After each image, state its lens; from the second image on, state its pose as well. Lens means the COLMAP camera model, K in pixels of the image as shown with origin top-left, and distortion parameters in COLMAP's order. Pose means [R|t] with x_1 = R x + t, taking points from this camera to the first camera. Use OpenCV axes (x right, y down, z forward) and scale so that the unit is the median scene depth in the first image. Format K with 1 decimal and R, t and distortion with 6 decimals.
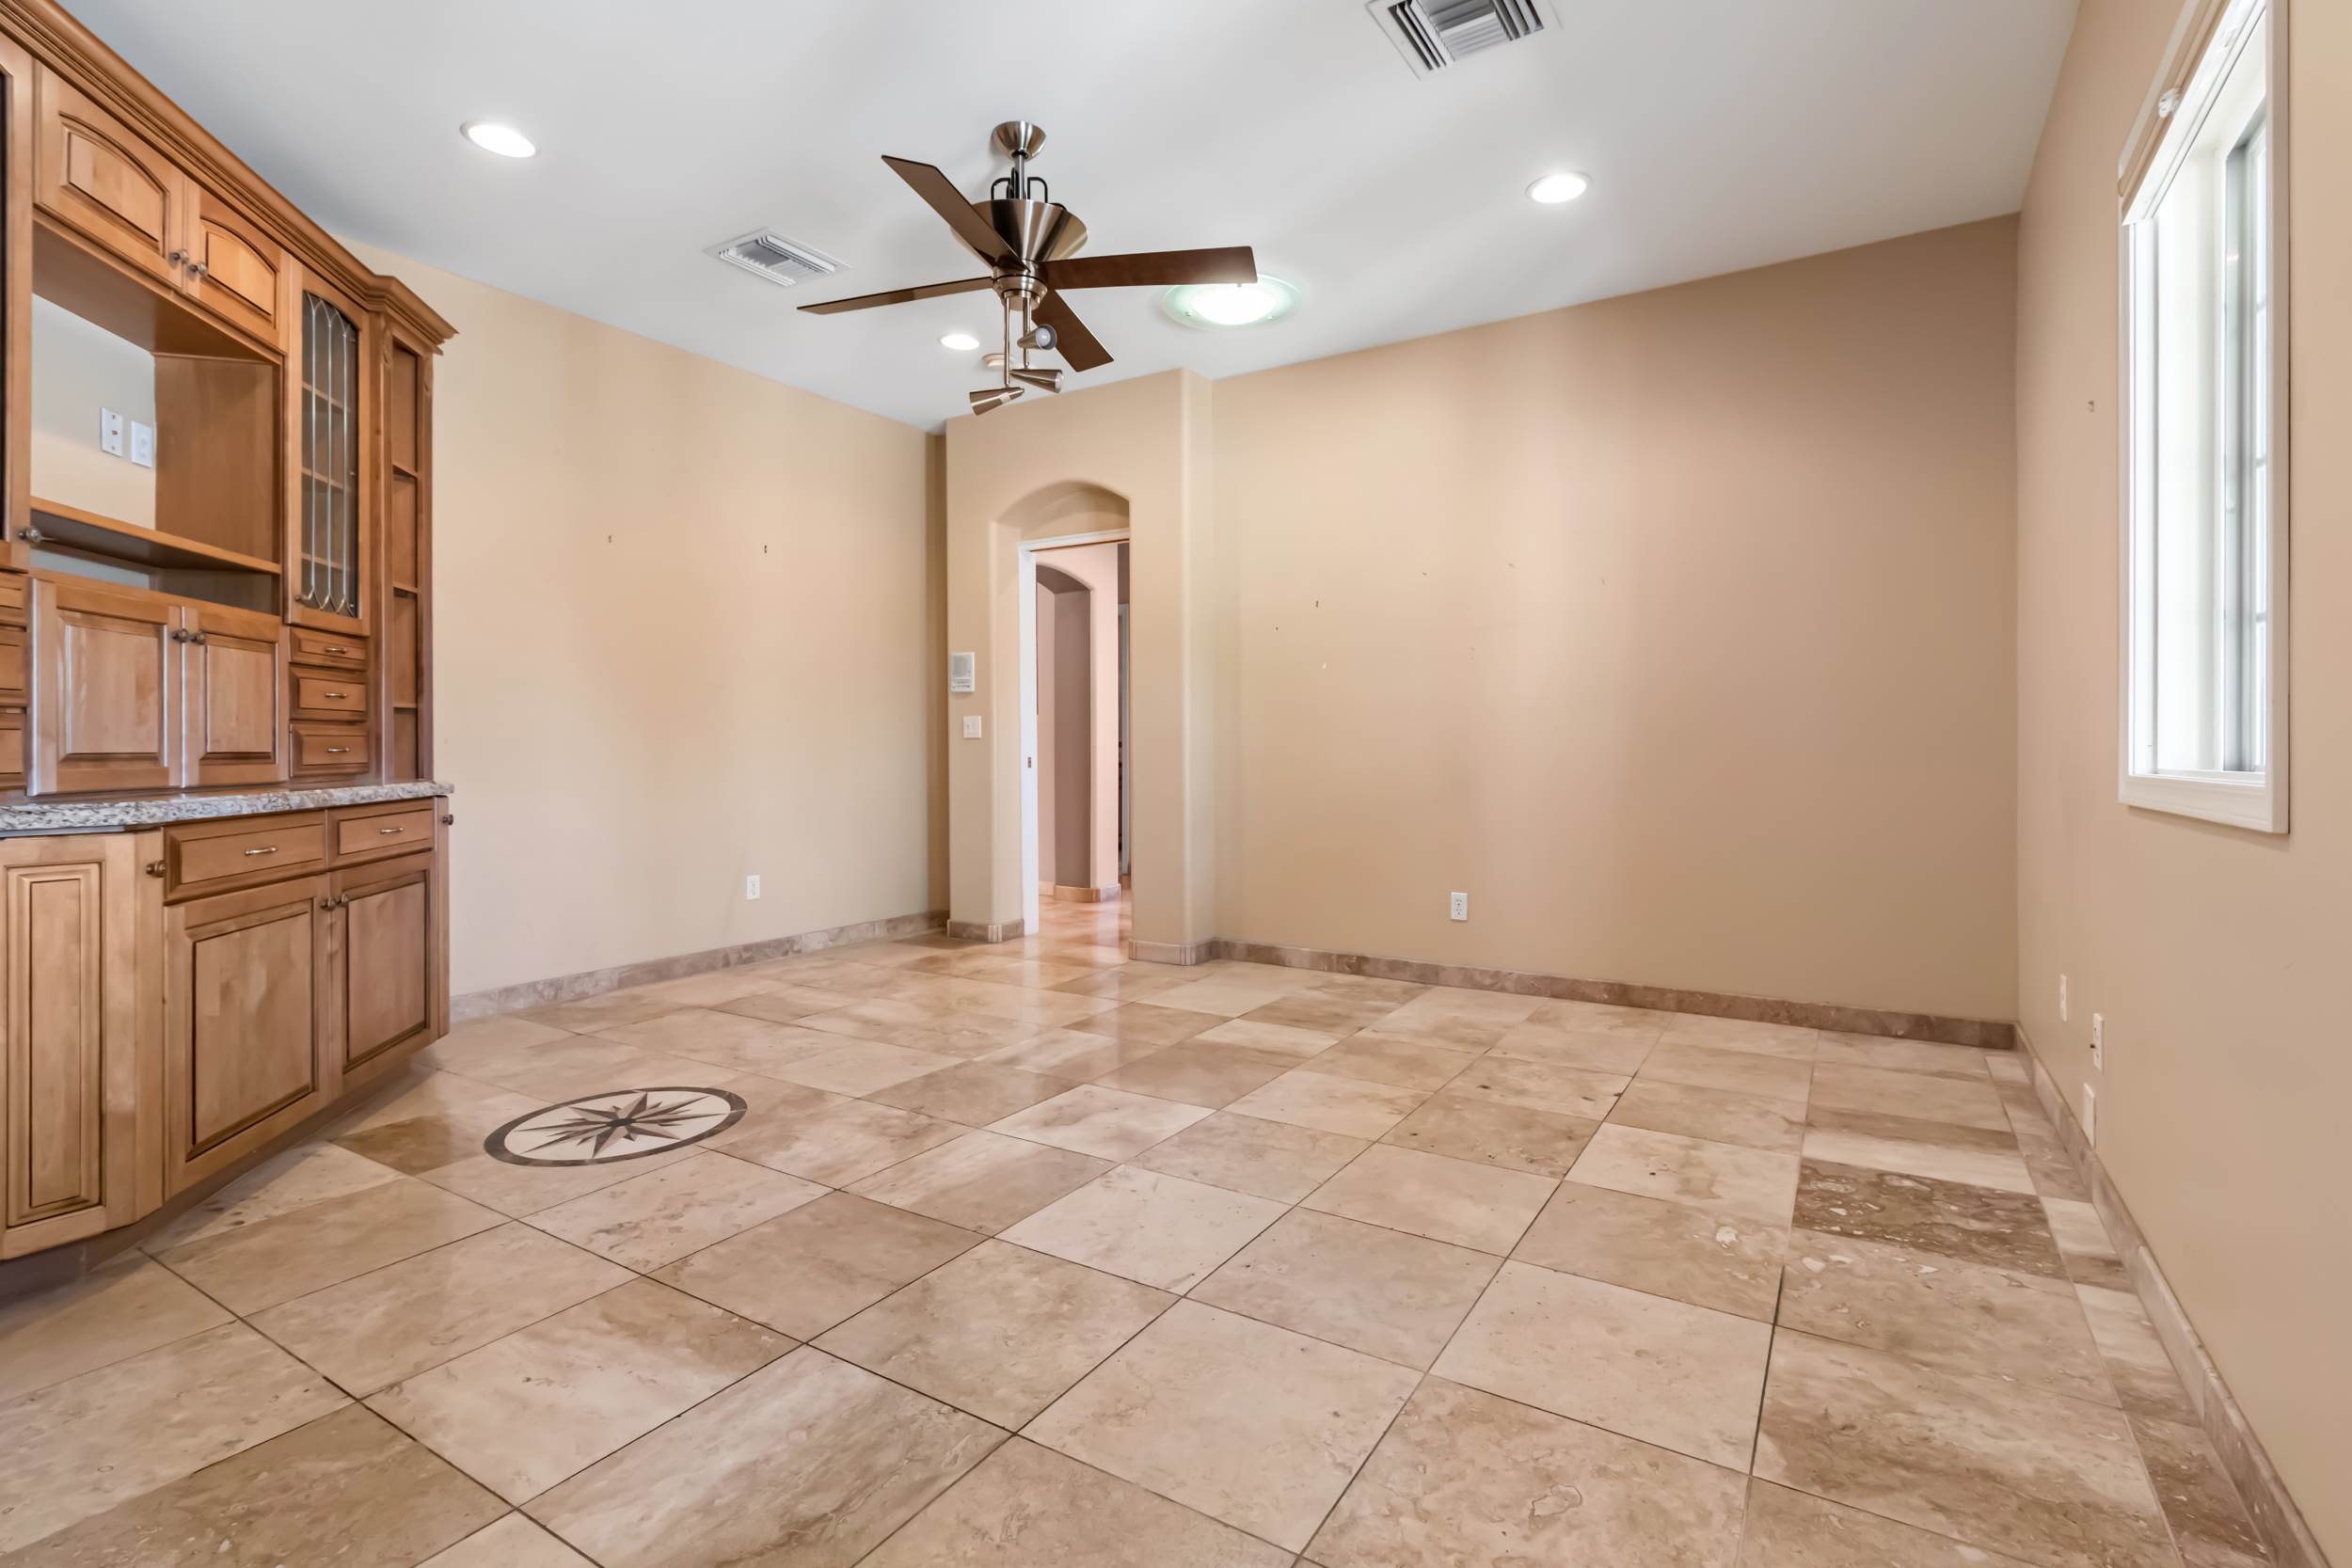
lens RADIAL K [[1090.4, 0, 1198.4], [0, 1090.4, 760.2], [0, 0, 1]] dist [0.002694, 0.001035]
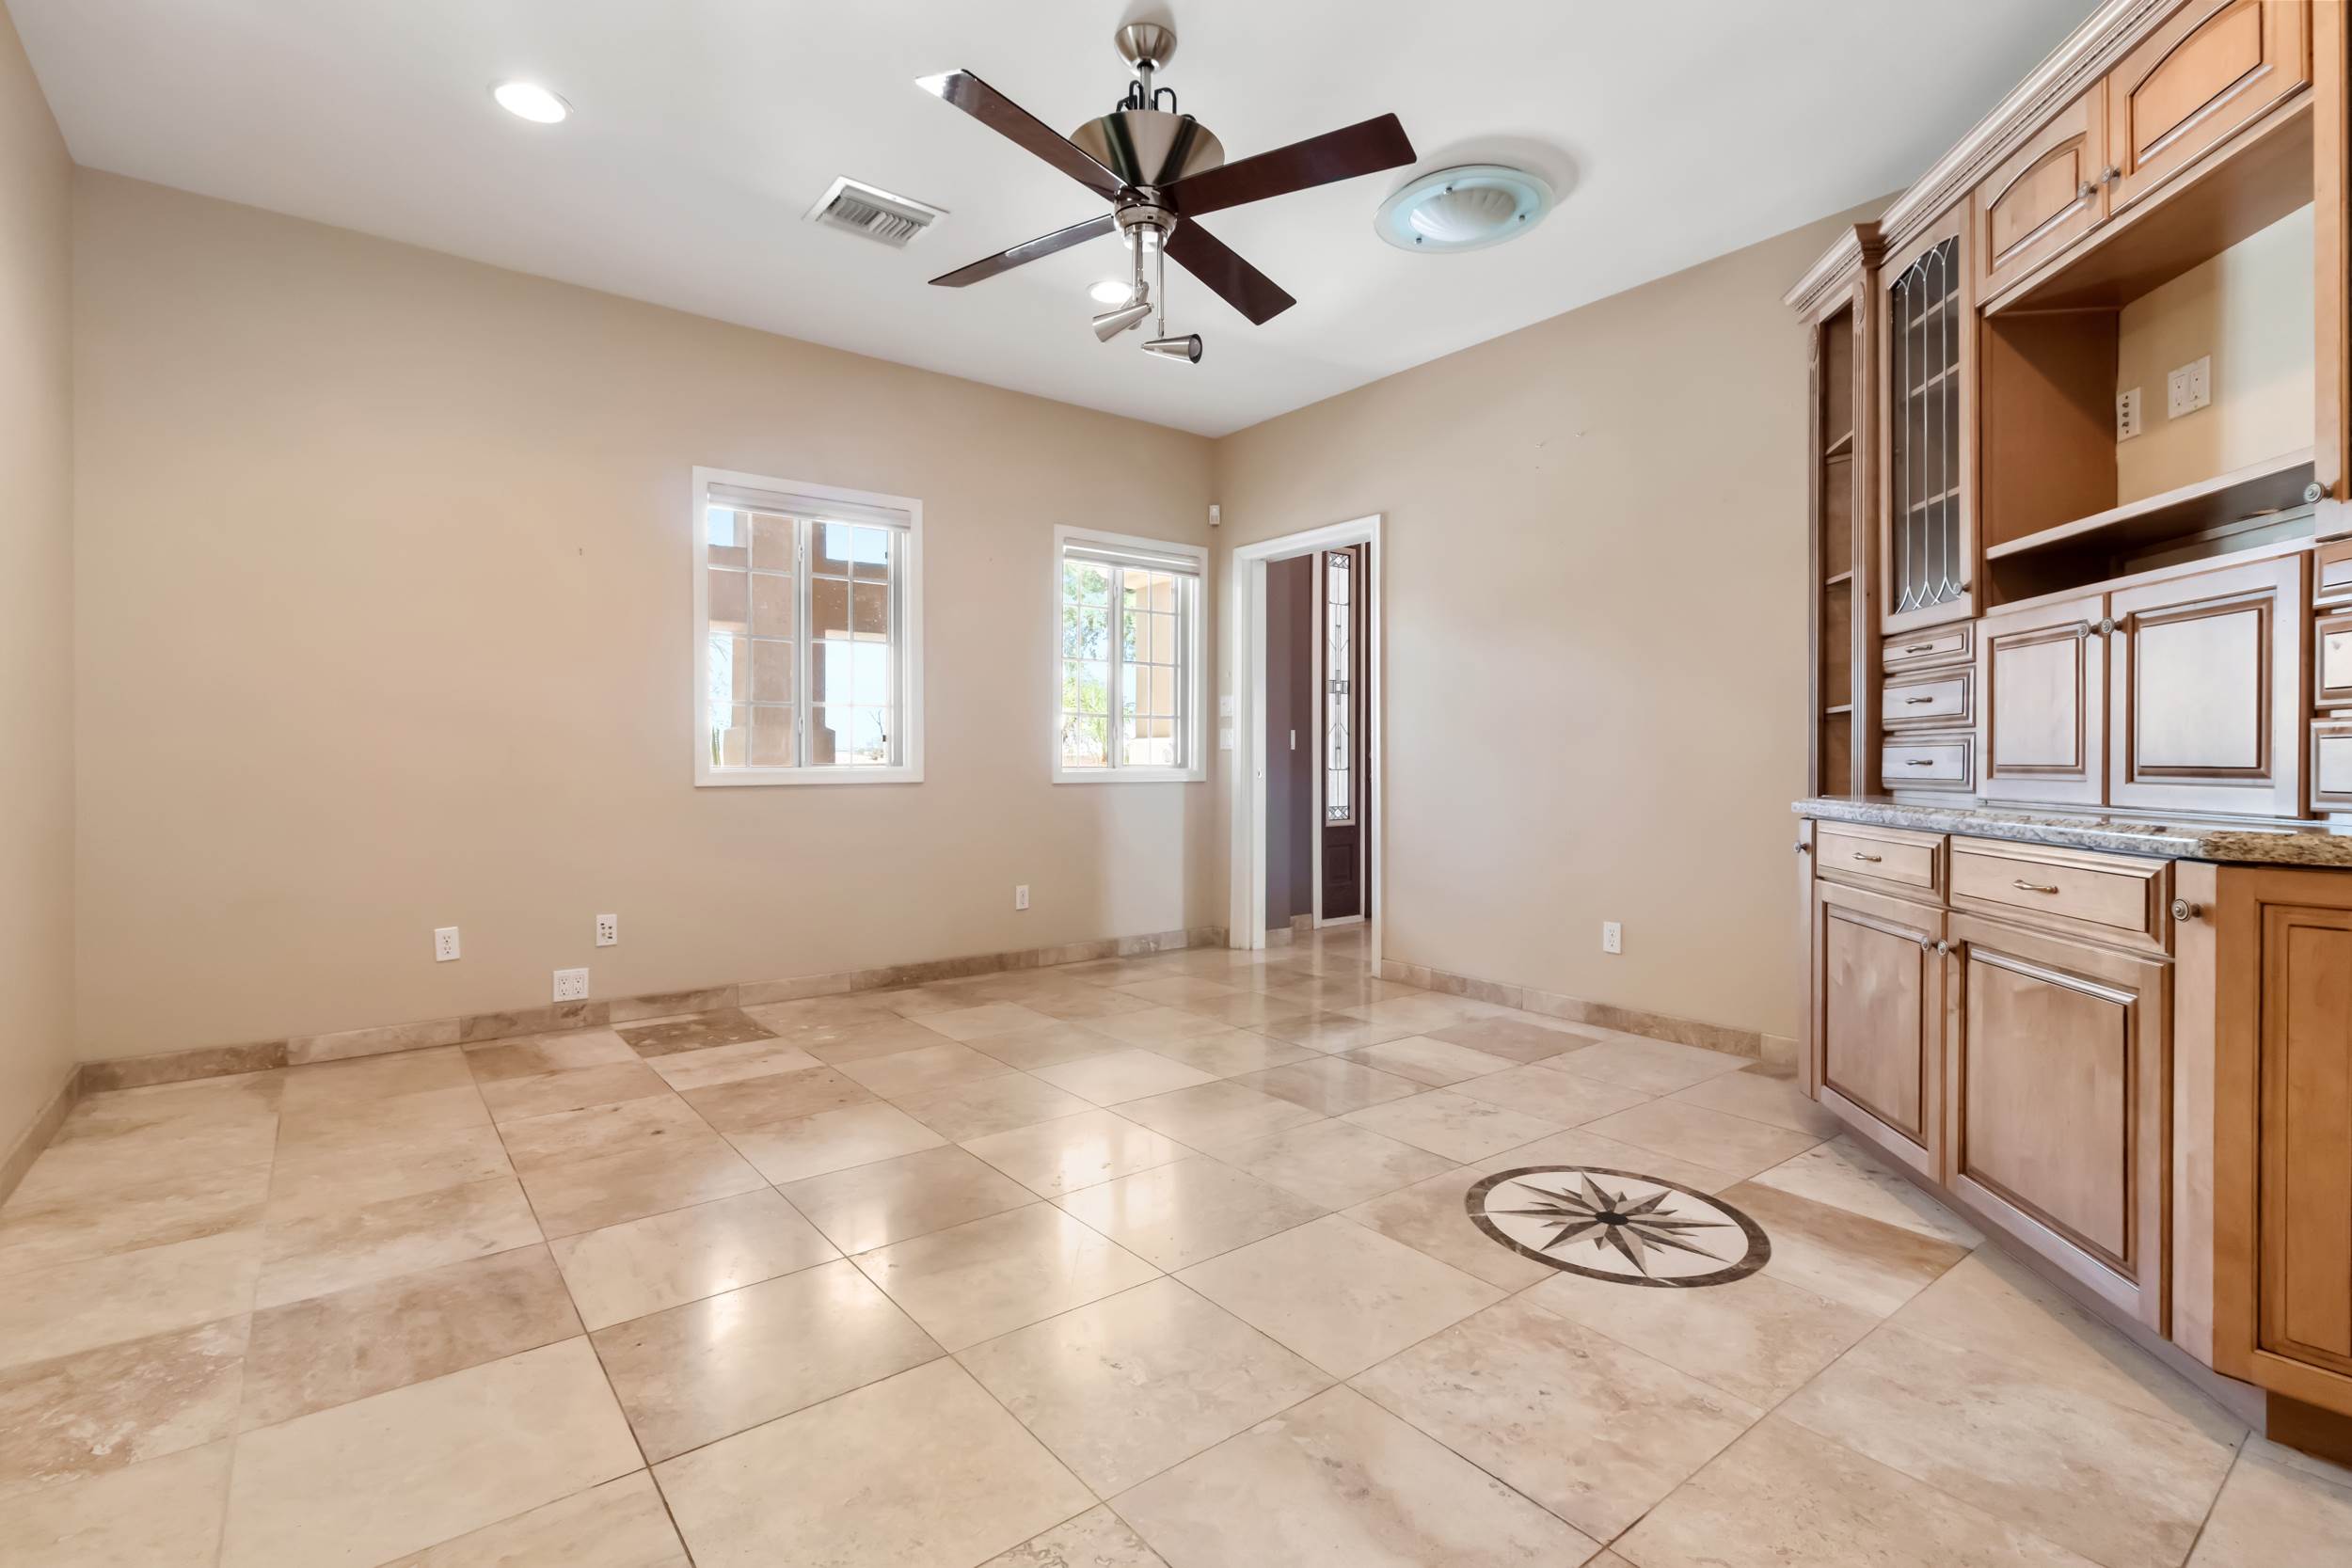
lens RADIAL K [[1090.4, 0, 1180.1], [0, 1090.4, 766.0], [0, 0, 1]] dist [0.002694, 0.001035]
pose [[-0.933185, -0.002924, 0.359384, -0.571691], [0.003869, 0.999827, 0.018182, -0.024504], [-0.359375, 0.018358, -0.933013, 2.058492]]
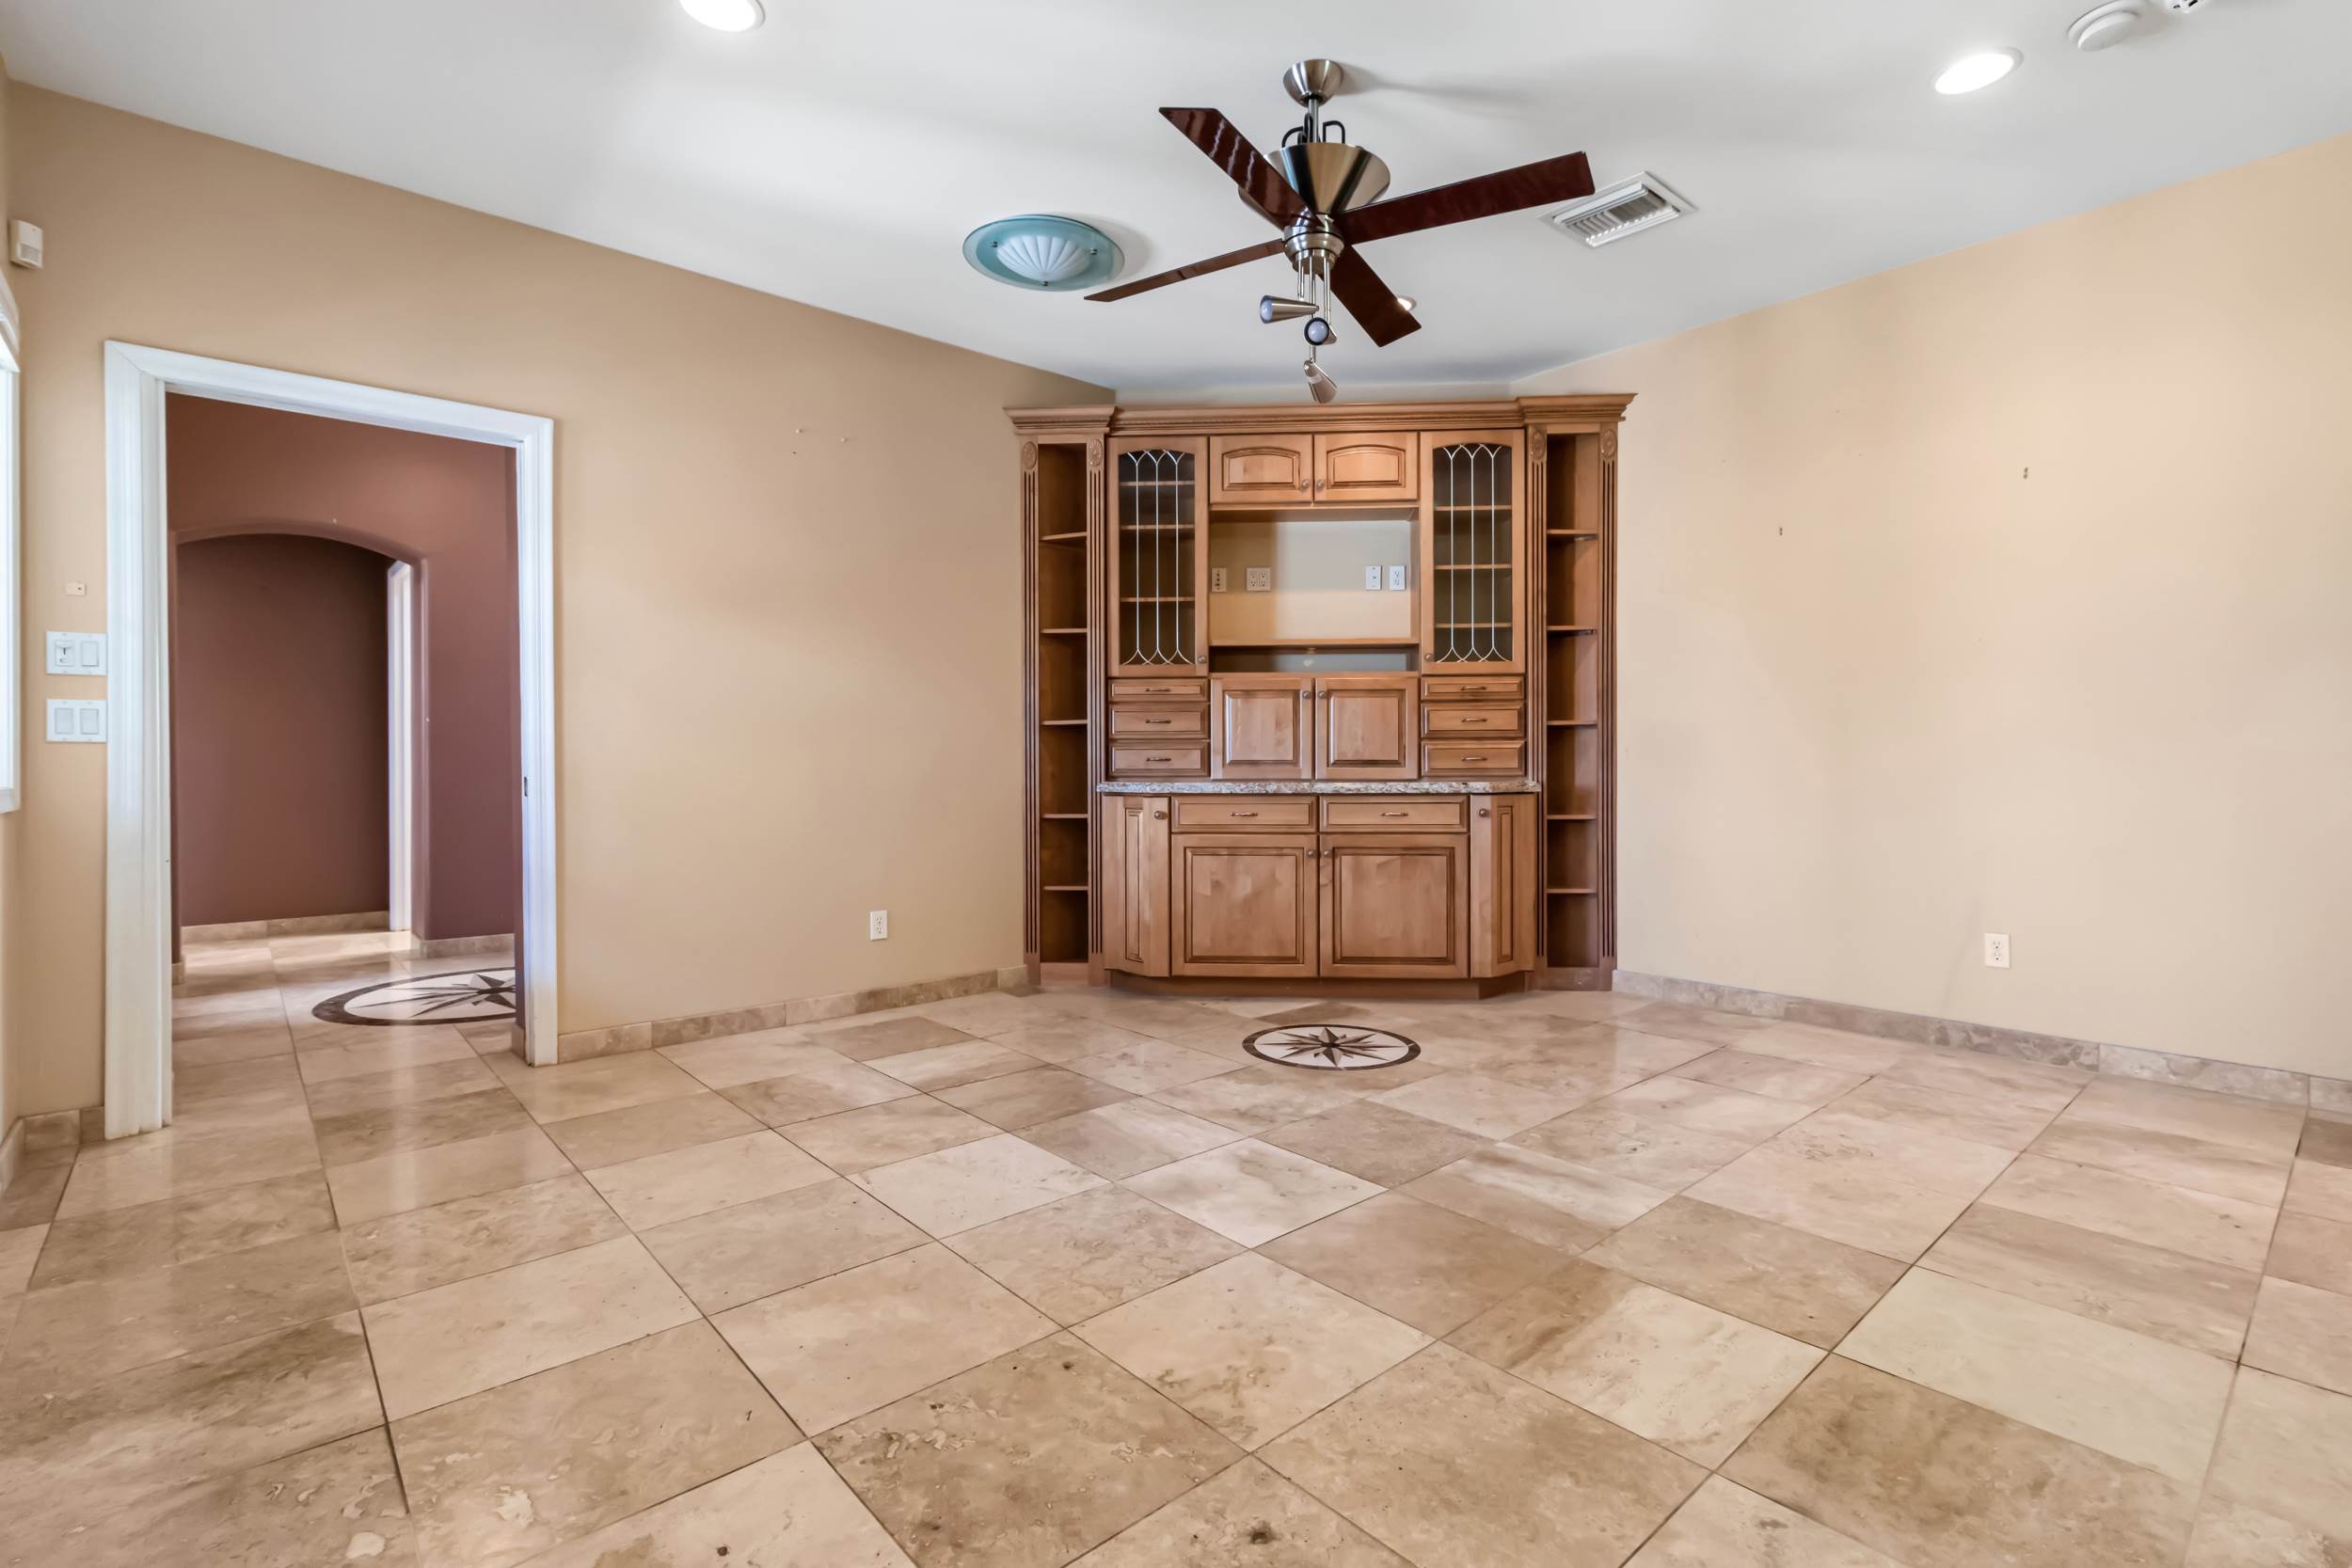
lens RADIAL K [[1090.4, 0, 1187.9], [0, 1090.4, 772.1], [0, 0, 1]] dist [0.002694, 0.001035]
pose [[-0.294592, 0.015563, -0.955497, 0.839127], [-0.009488, 0.999770, 0.019210, -0.019660], [0.955576, 0.014725, -0.294376, 1.339308]]
